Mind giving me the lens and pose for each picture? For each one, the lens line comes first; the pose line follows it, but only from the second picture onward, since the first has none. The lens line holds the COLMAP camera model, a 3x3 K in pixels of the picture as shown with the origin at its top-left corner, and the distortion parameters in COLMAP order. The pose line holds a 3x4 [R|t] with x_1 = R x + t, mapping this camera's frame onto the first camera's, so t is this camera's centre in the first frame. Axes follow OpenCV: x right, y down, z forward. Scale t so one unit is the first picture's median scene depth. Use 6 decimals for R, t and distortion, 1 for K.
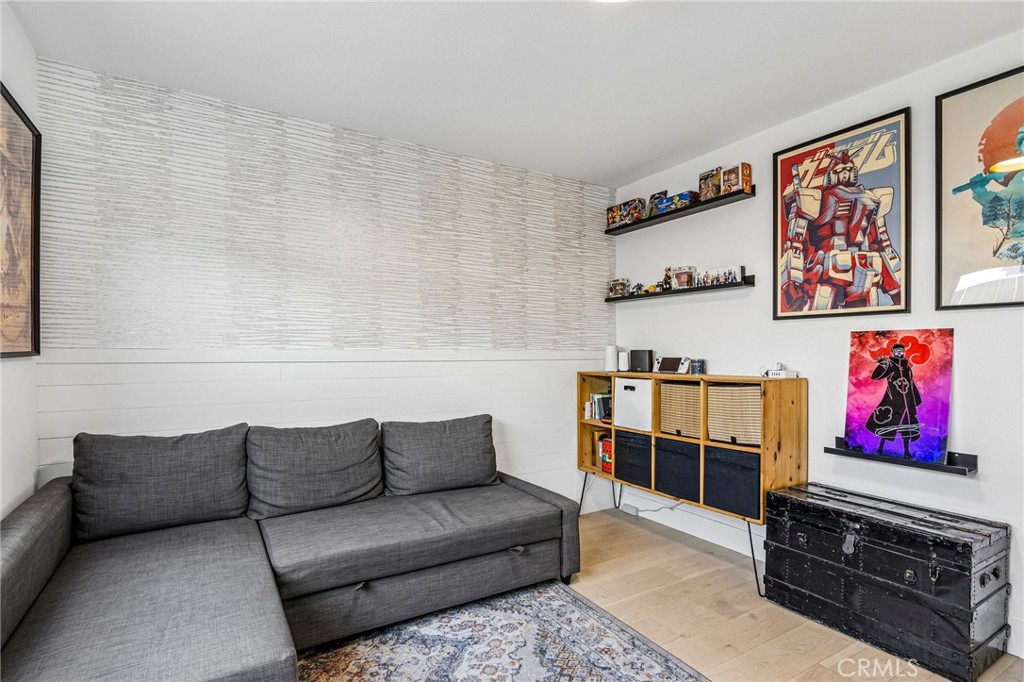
lens RADIAL K [[508.6, 0, 513.2], [0, 508.6, 347.3], [0, 0, 1]] dist [0.000478, 0.000026]
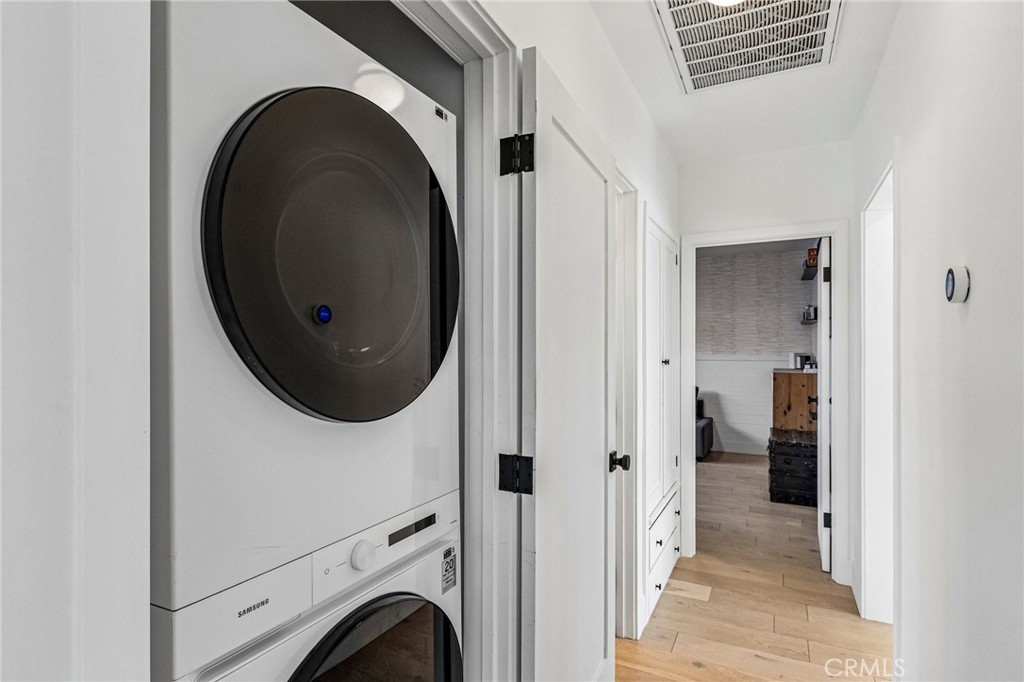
lens RADIAL K [[539.9, 0, 511.2], [0, 539.9, 345.0], [0, 0, 1]] dist [0.001093, 0.000121]
pose [[0.531330, -0.007237, -0.847134, 1.185301], [0.009026, 0.999955, -0.002882, -0.031189], [0.847117, -0.006115, 0.531372, -0.670370]]
